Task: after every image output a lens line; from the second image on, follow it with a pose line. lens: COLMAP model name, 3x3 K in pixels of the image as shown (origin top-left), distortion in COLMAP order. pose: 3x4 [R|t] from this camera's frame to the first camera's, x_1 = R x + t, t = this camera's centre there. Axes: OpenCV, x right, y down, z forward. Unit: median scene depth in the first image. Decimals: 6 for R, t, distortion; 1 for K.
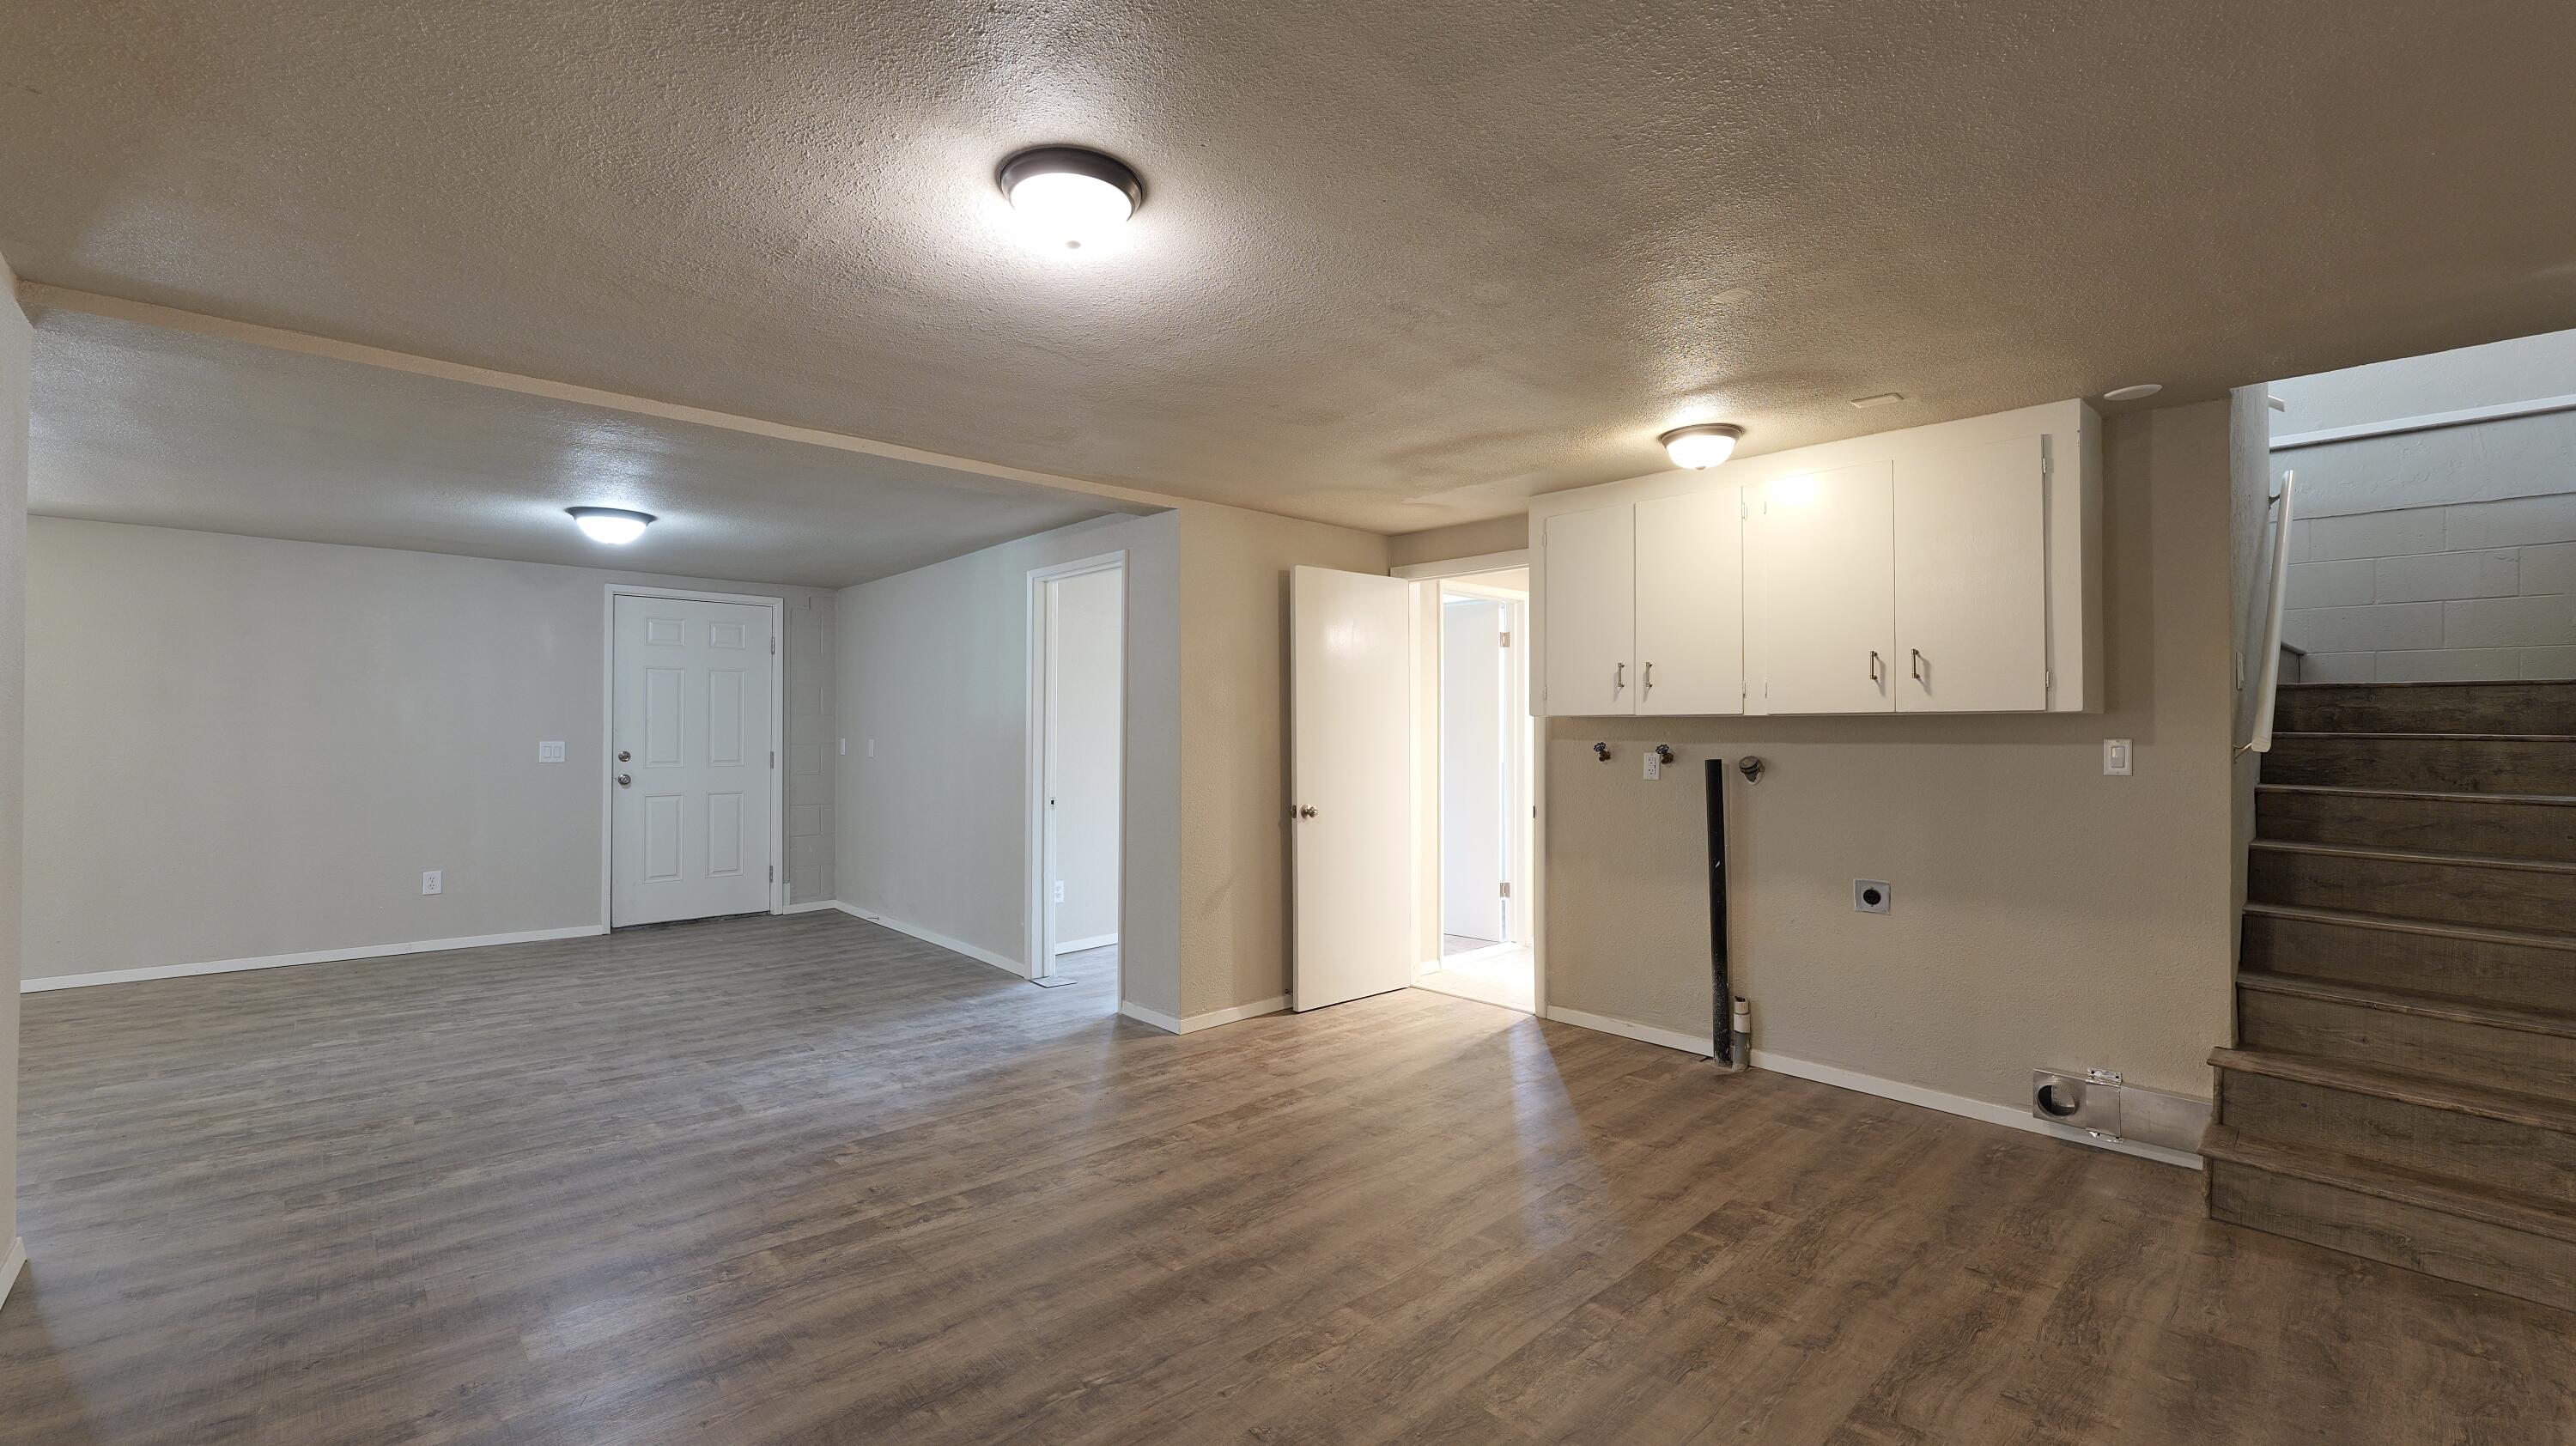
lens RADIAL K [[1053.1, 0, 1283.8], [0, 1053.1, 722.7], [0, 0, 1]] dist [-0.016157, 0.000665]
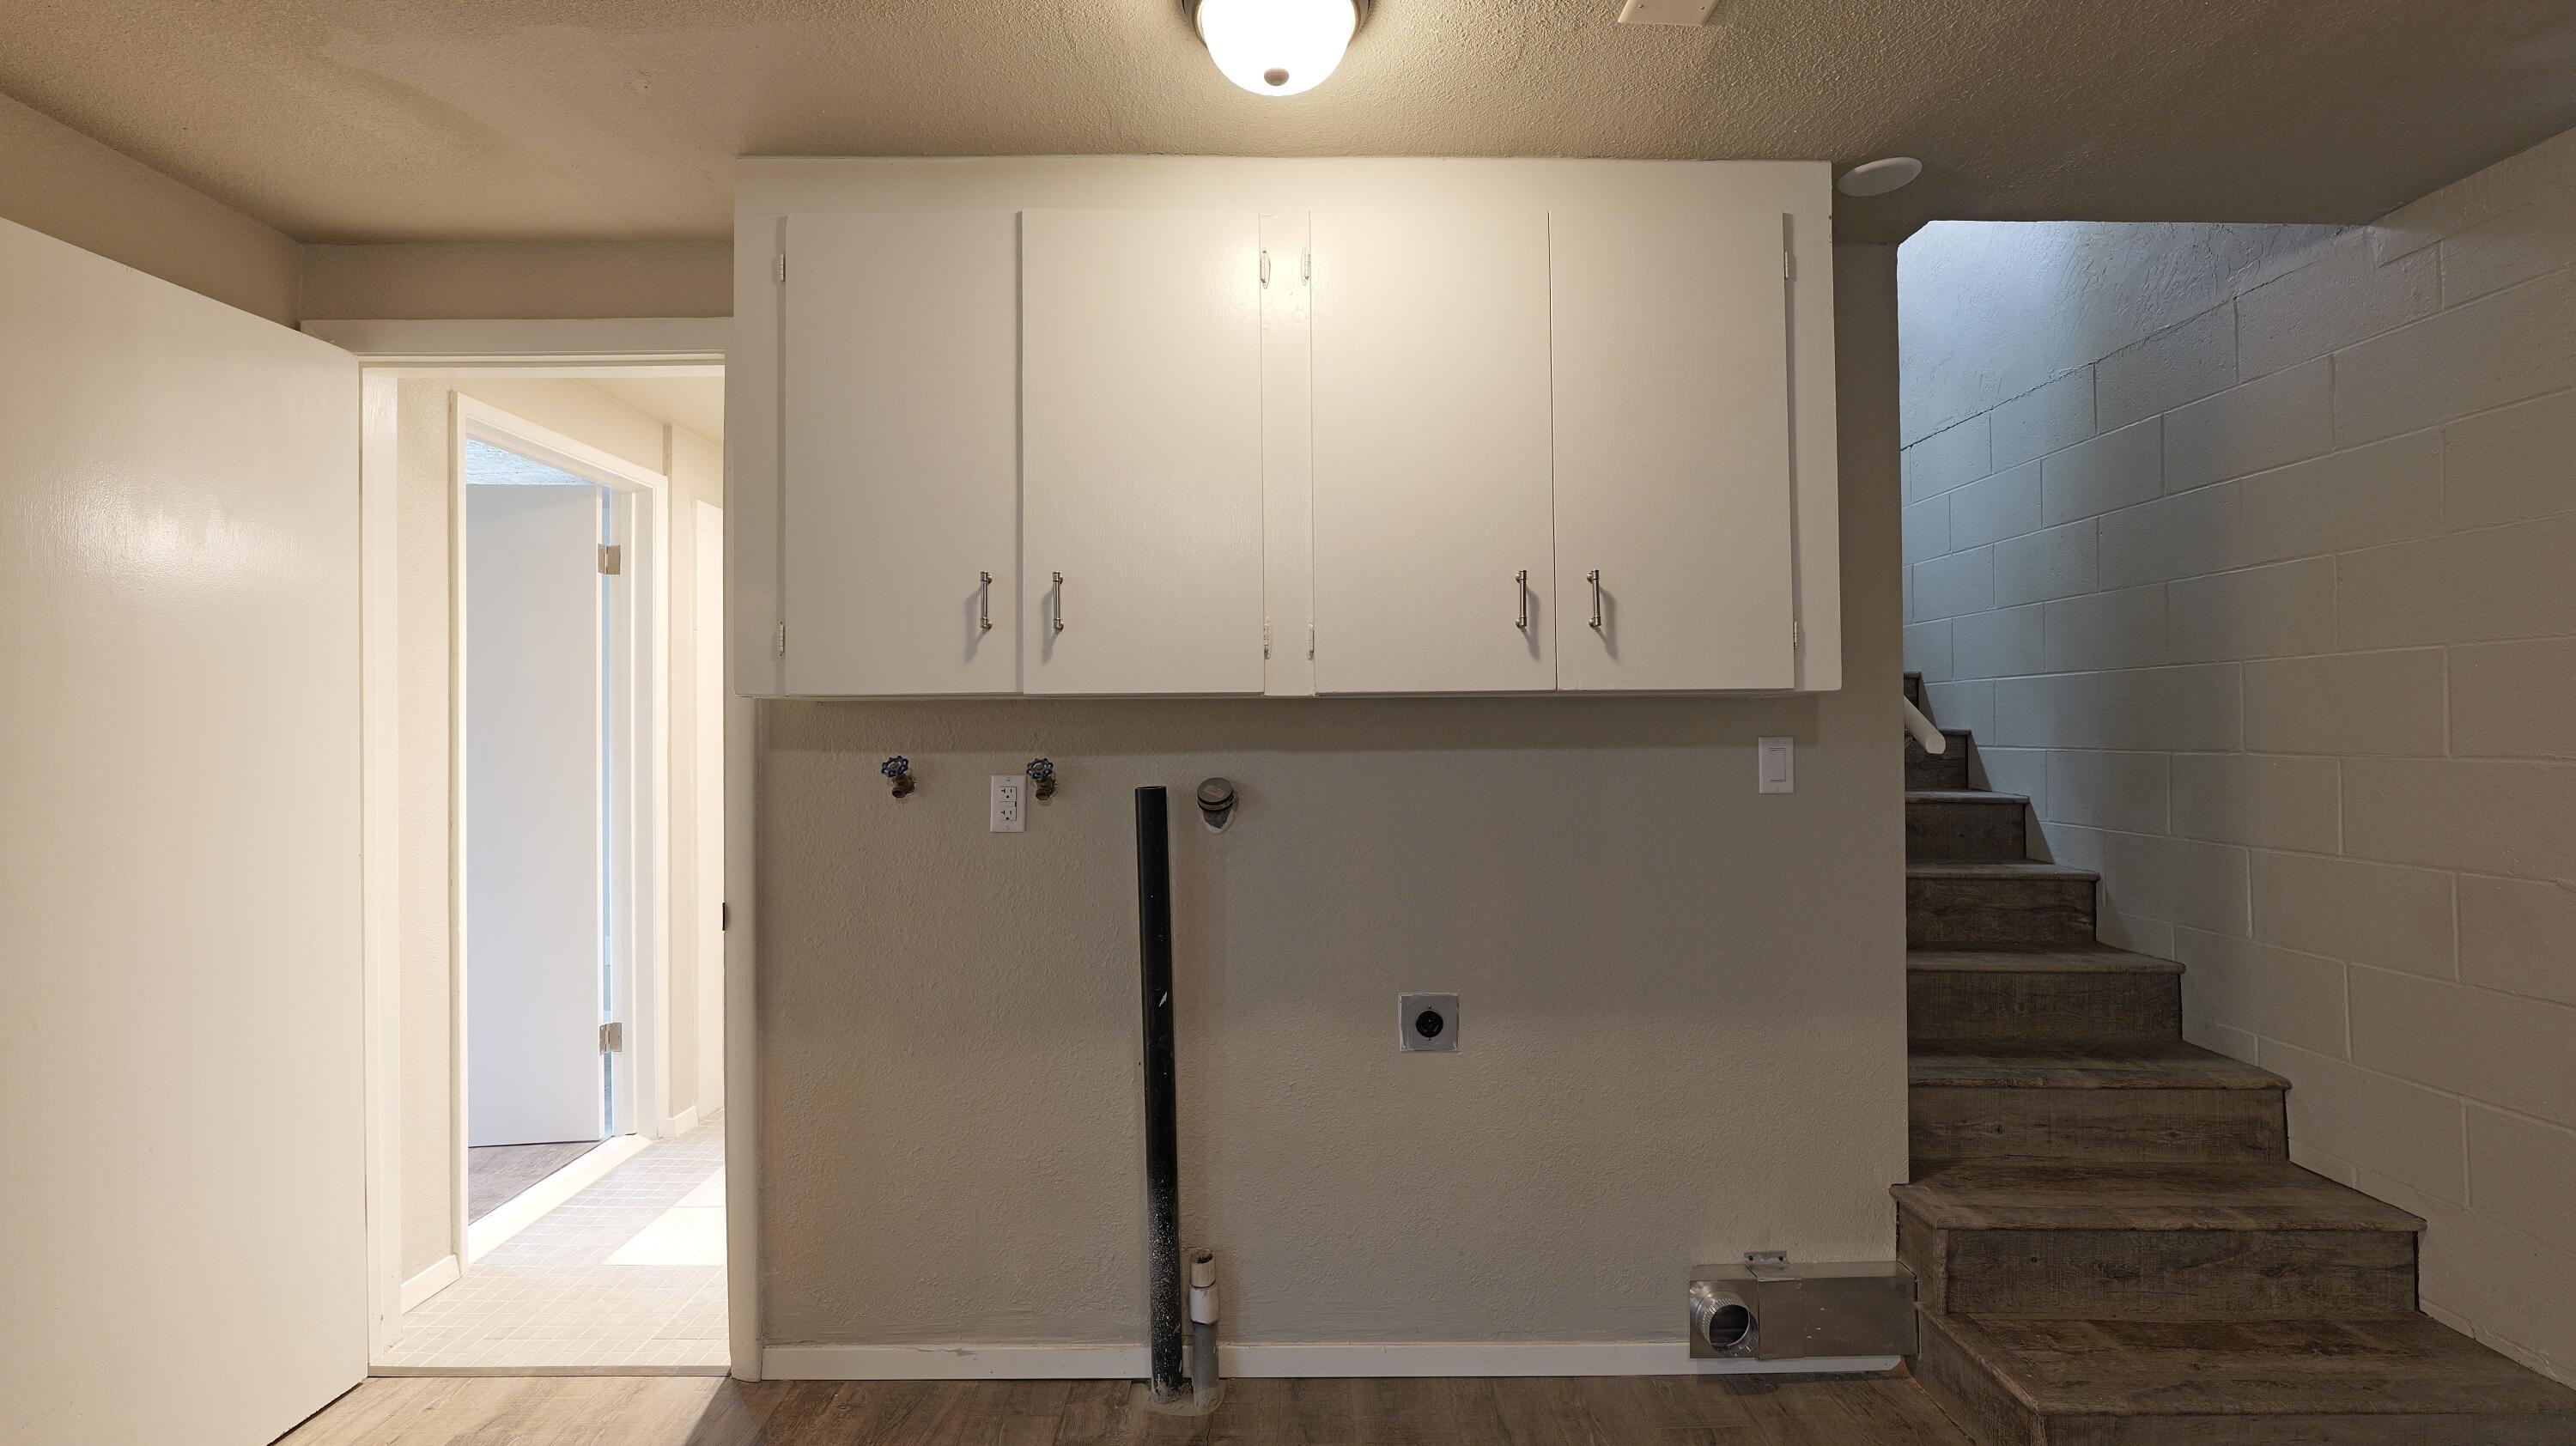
lens RADIAL K [[1053.1, 0, 1287.3], [0, 1053.1, 720.2], [0, 0, 1]] dist [-0.016157, 0.000665]
pose [[0.679758, 0.000701, 0.733436, 0.089428], [0.001233, 0.999997, -0.002099, 0.004587], [-0.733435, 0.002331, 0.679755, 0.618505]]
